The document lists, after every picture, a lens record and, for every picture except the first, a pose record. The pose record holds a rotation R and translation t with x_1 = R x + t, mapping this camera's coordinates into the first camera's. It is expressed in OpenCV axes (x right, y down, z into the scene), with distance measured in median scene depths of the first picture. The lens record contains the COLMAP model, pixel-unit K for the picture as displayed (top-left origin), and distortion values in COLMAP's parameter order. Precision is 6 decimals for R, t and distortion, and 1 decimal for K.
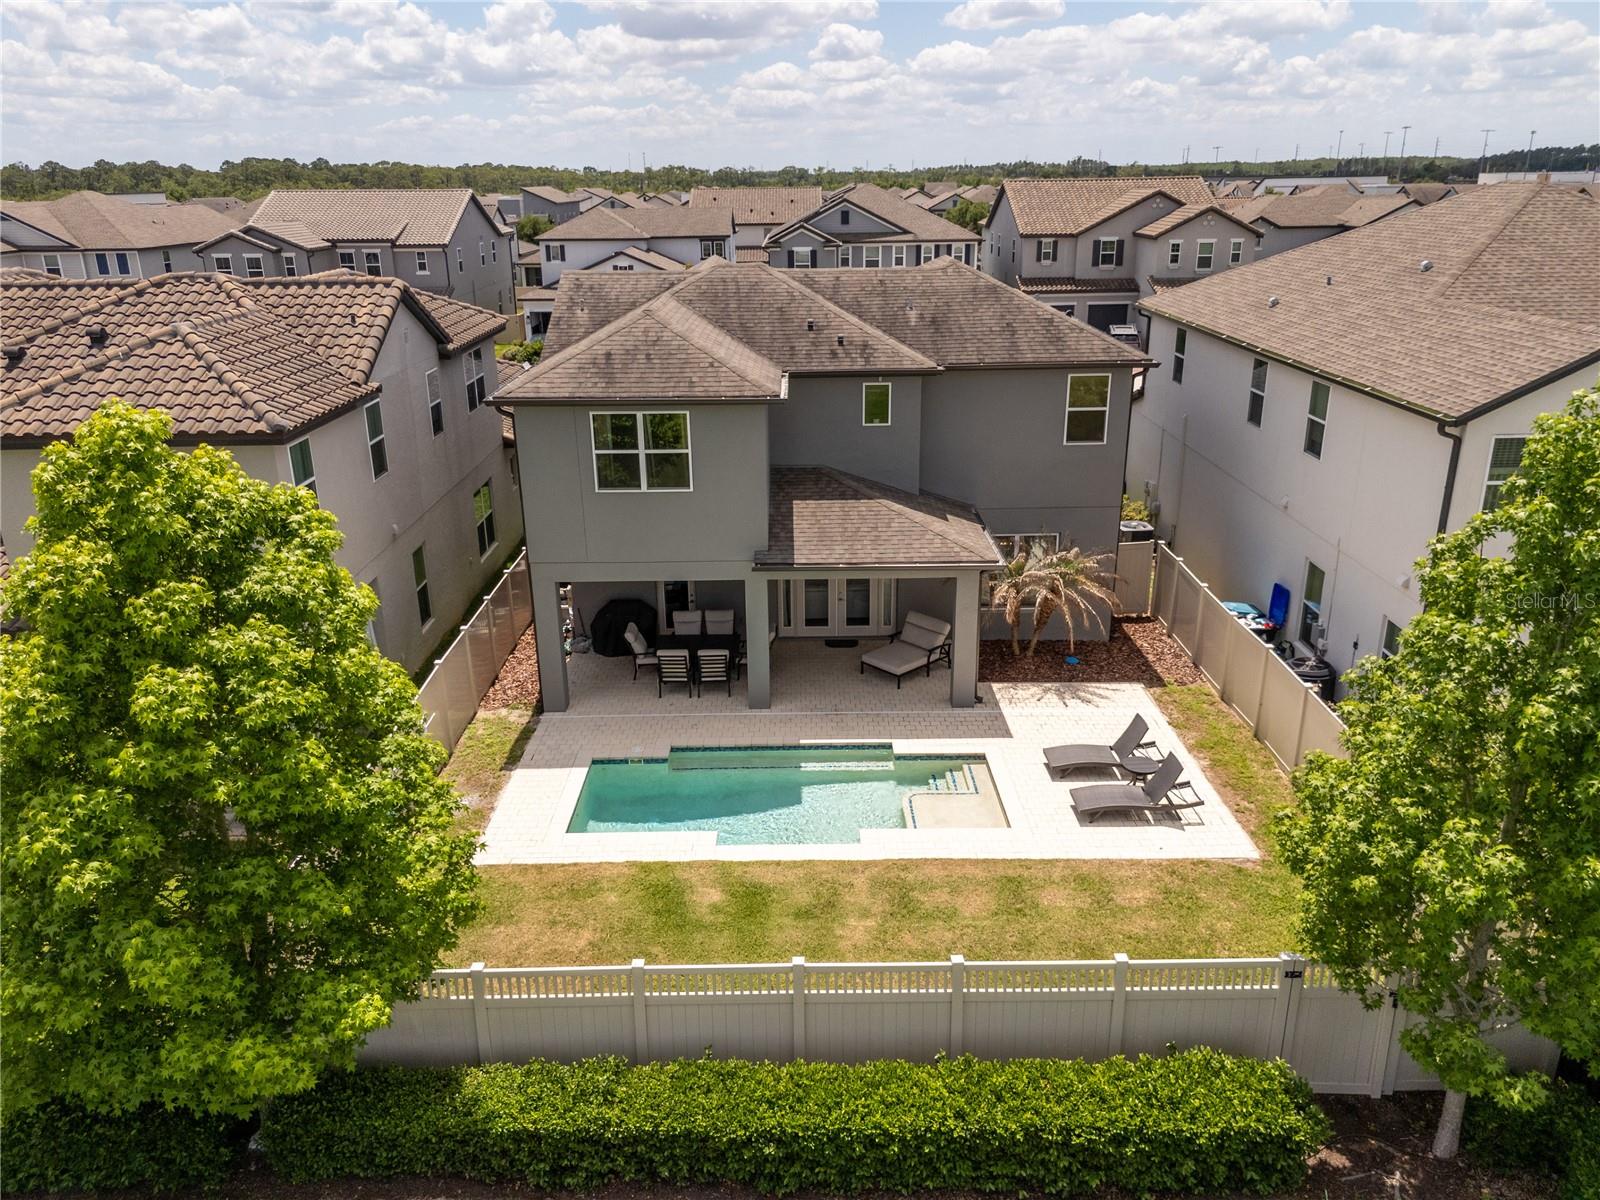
lens RADIAL K [[1193.7, 0, 801.9], [0, 1193.7, 595.7], [0, 0, 1]] dist [0.030112, -0.029732]
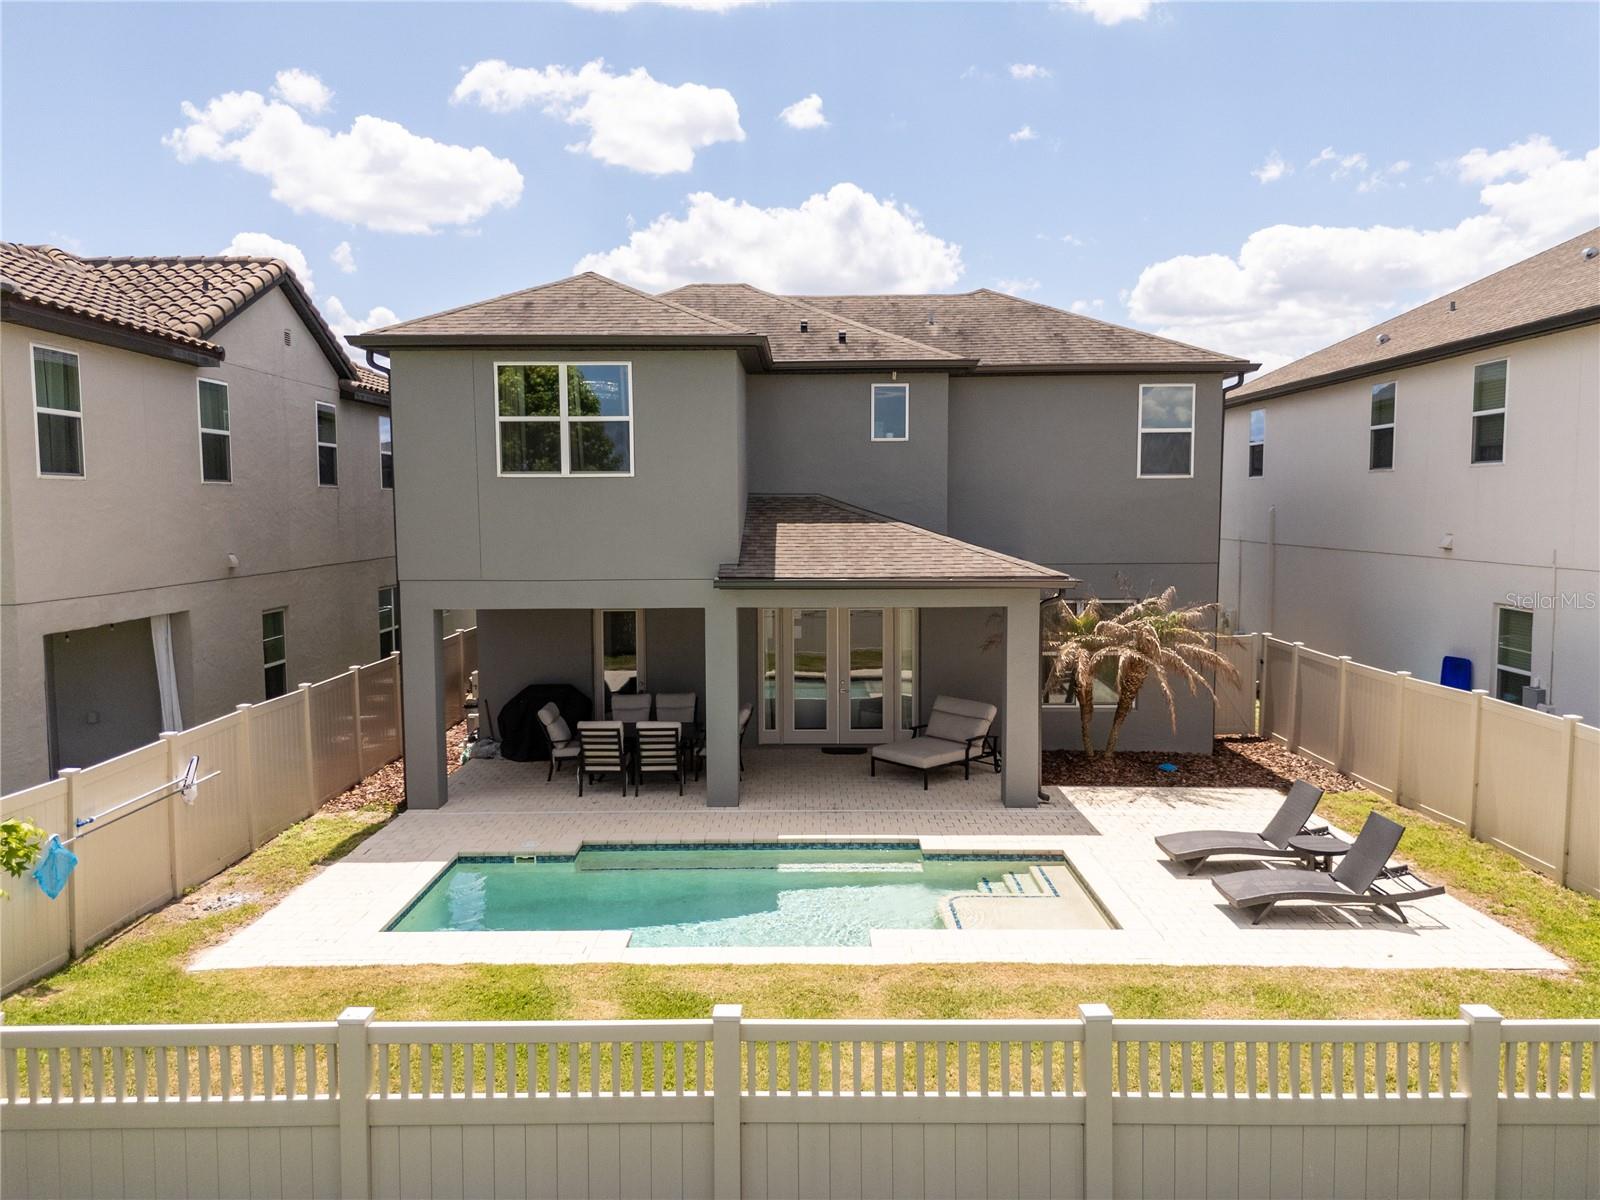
lens RADIAL K [[1193.7, 0, 803.1], [0, 1193.7, 593.8], [0, 0, 1]] dist [0.030112, -0.029732]
pose [[0.999937, 0.006984, -0.008796, 0.016554], [-0.009032, 0.965521, -0.260170, 0.164215], [0.006676, 0.260233, 0.965523, 0.328552]]
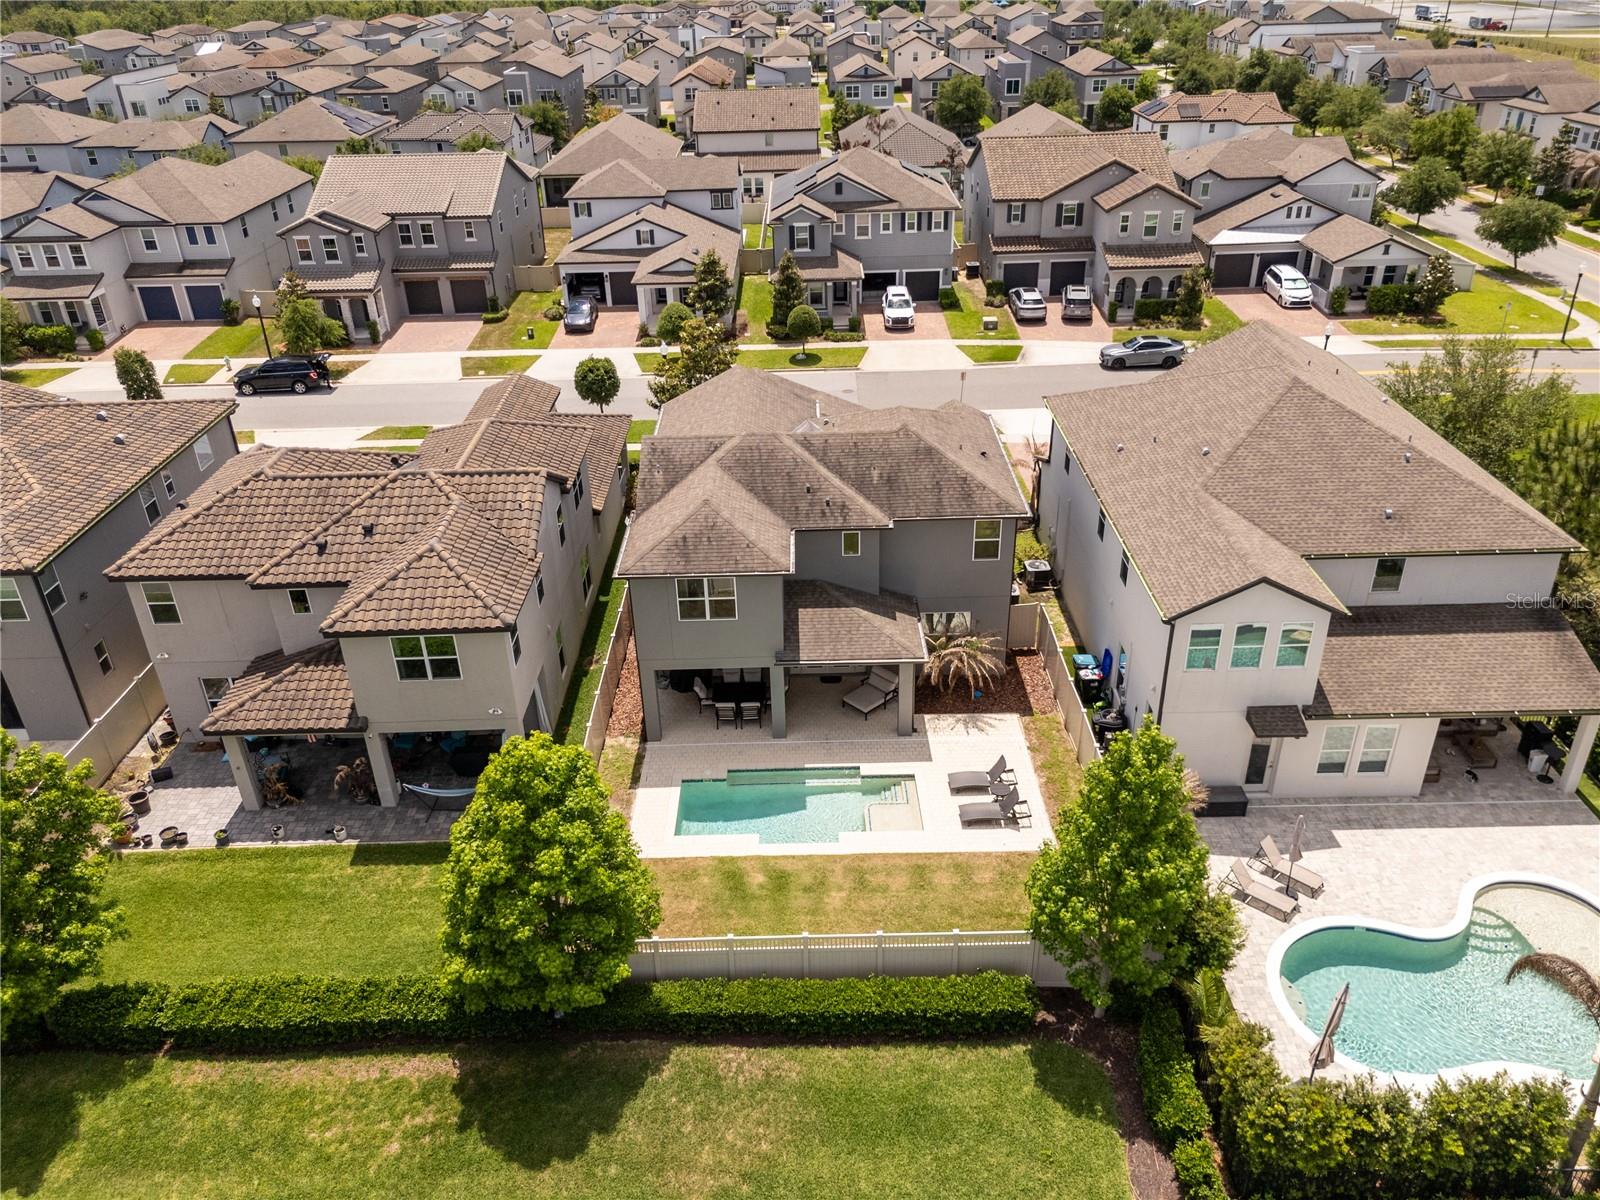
lens RADIAL K [[1193.7, 0, 802.4], [0, 1193.7, 592.8], [0, 0, 1]] dist [0.030112, -0.029732]
pose [[0.999928, -0.011380, -0.003723, 0.004089], [0.011833, 0.986690, 0.162180, -0.386929], [0.001828, -0.162212, 0.986754, -0.607846]]
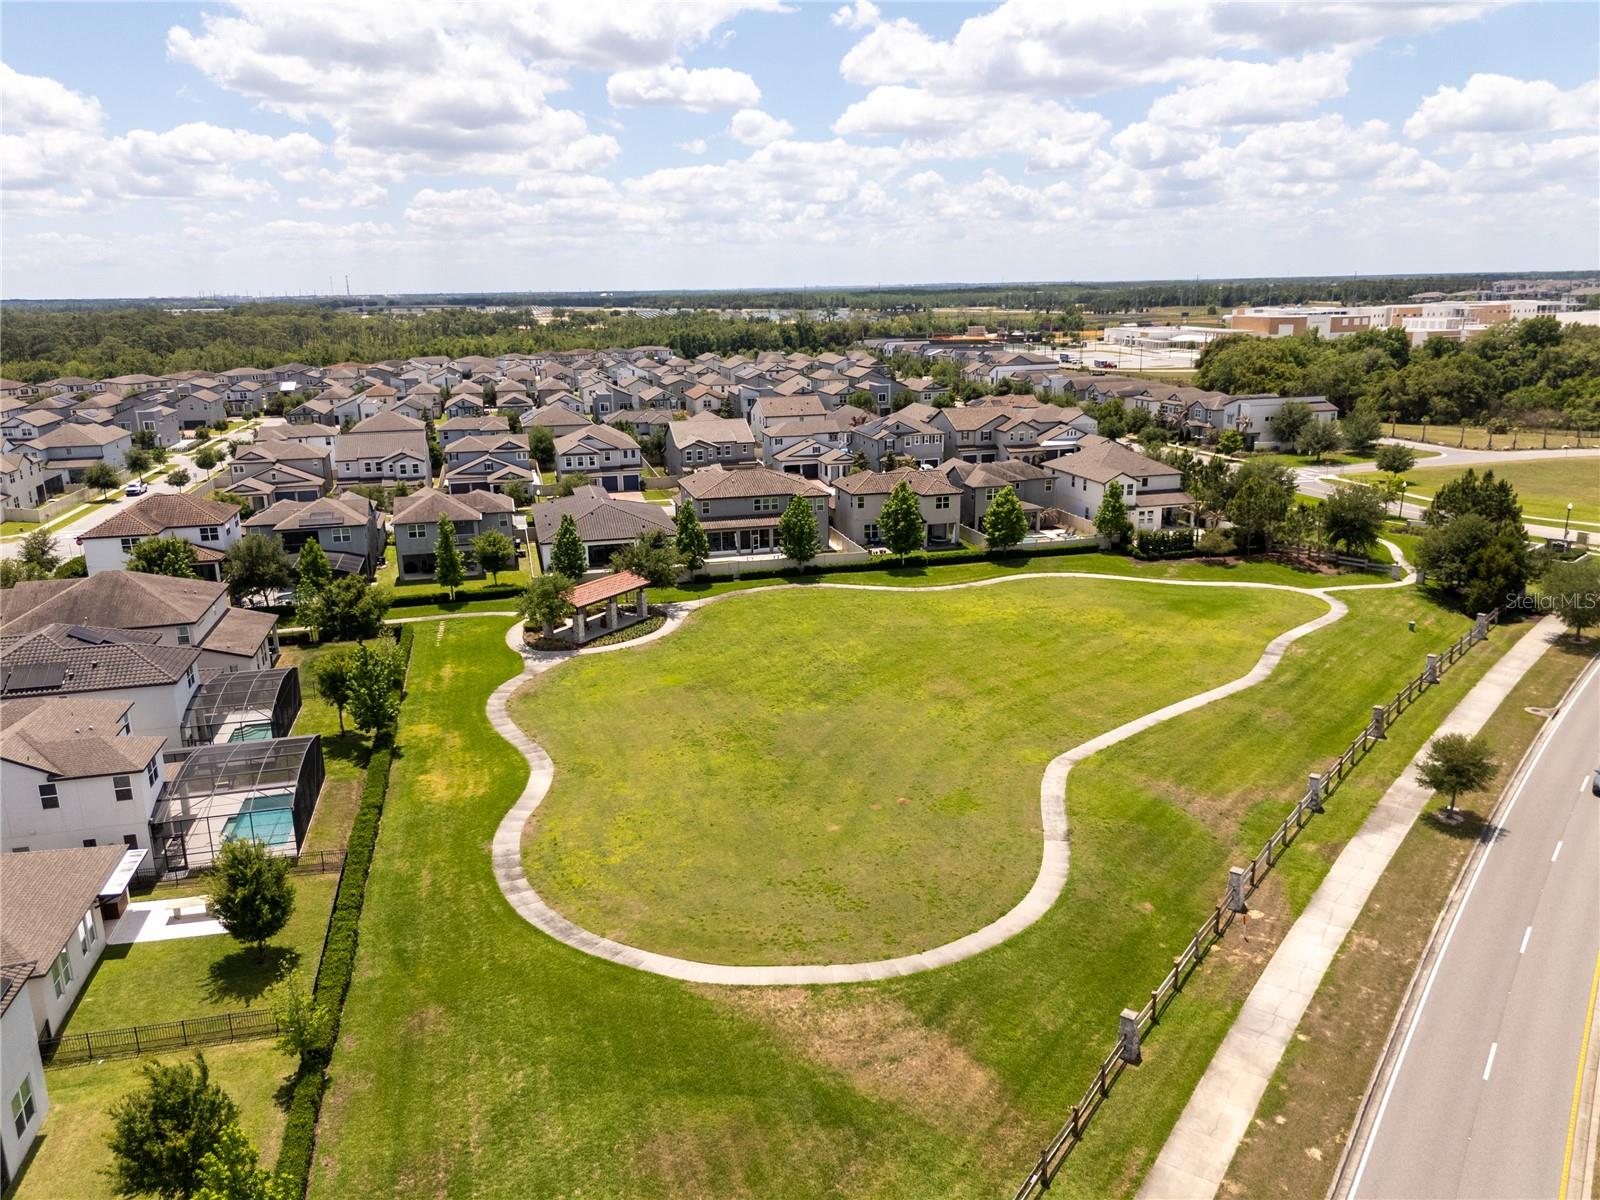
lens RADIAL K [[1193.7, 0, 795.9], [0, 1193.7, 606.3], [0, 0, 1]] dist [0.030112, -0.029732]
pose [[0.969768, -0.067771, 0.234428, -2.790063], [0.086740, 0.993657, -0.071565, 0.878563], [-0.228091, 0.089736, 0.969496, -5.105794]]
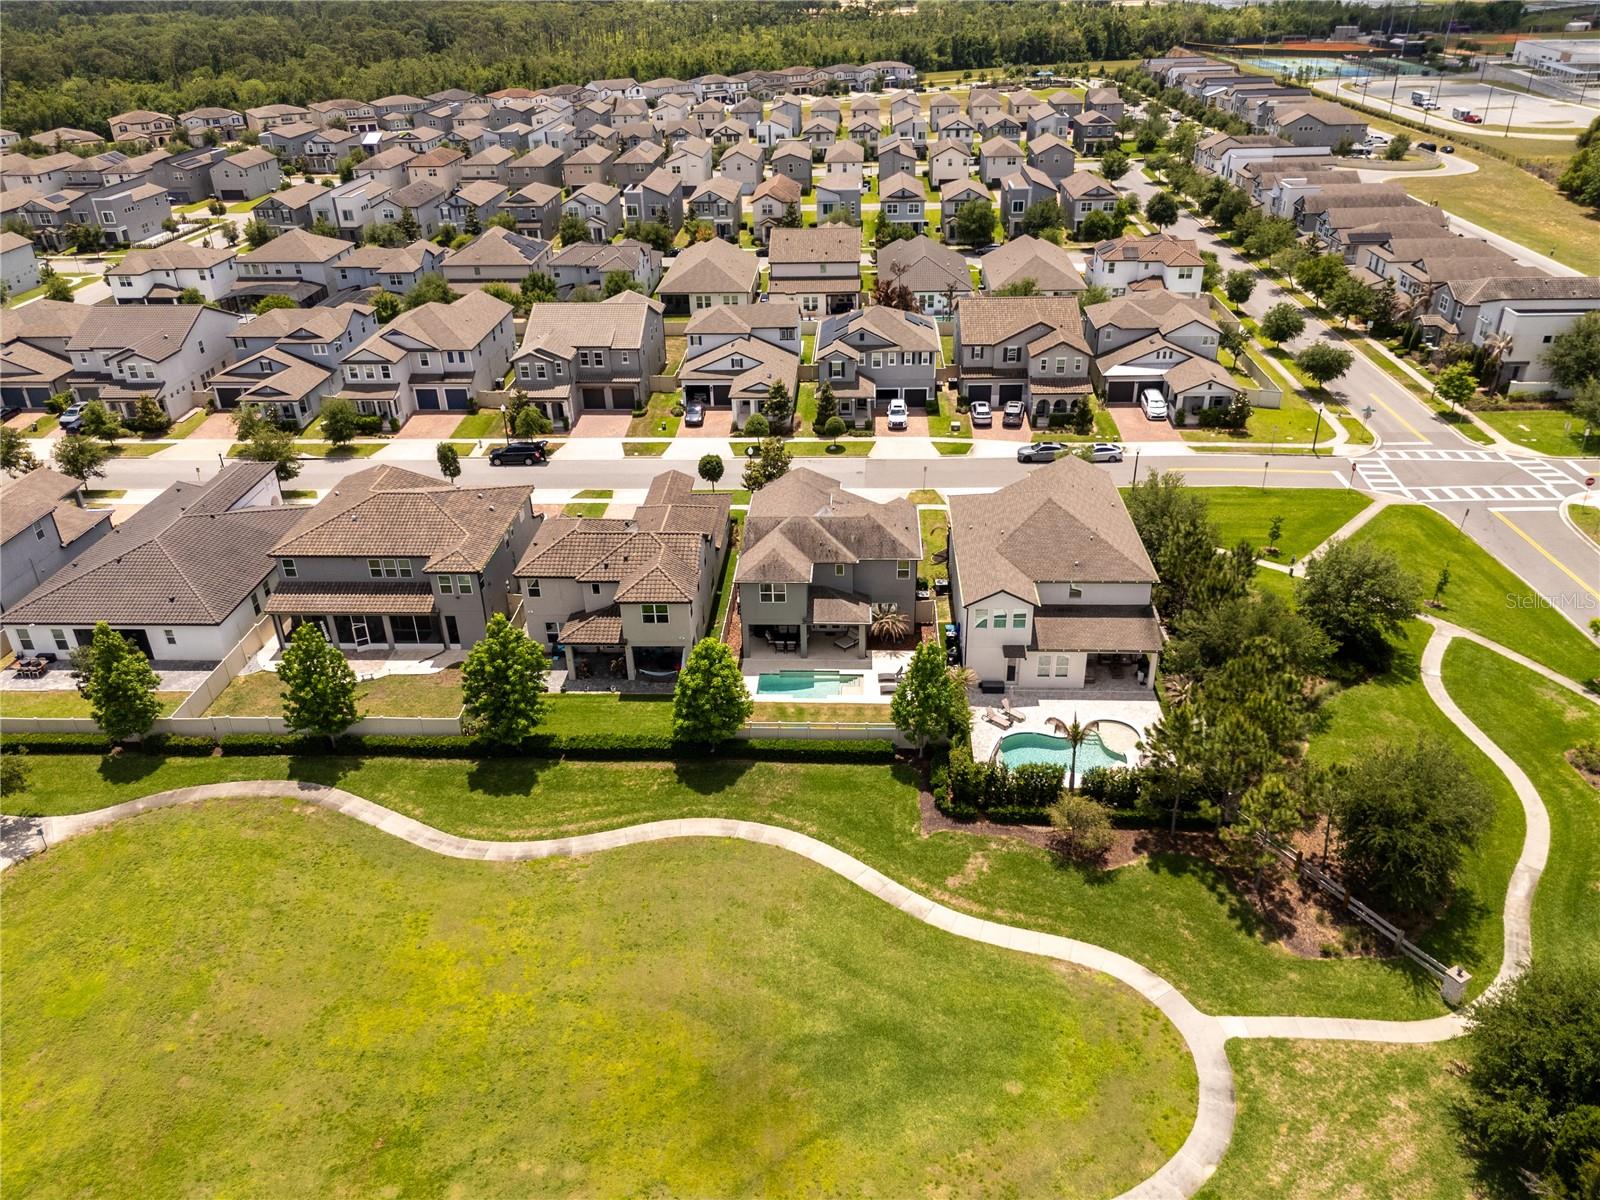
lens RADIAL K [[1193.7, 0, 798.0], [0, 1193.7, 594.2], [0, 0, 1]] dist [0.030112, -0.029732]
pose [[0.998326, 0.017351, -0.055173, 0.147236], [-0.008522, 0.987657, 0.156402, -0.687381], [0.057206, -0.155669, 0.986151, -2.618849]]
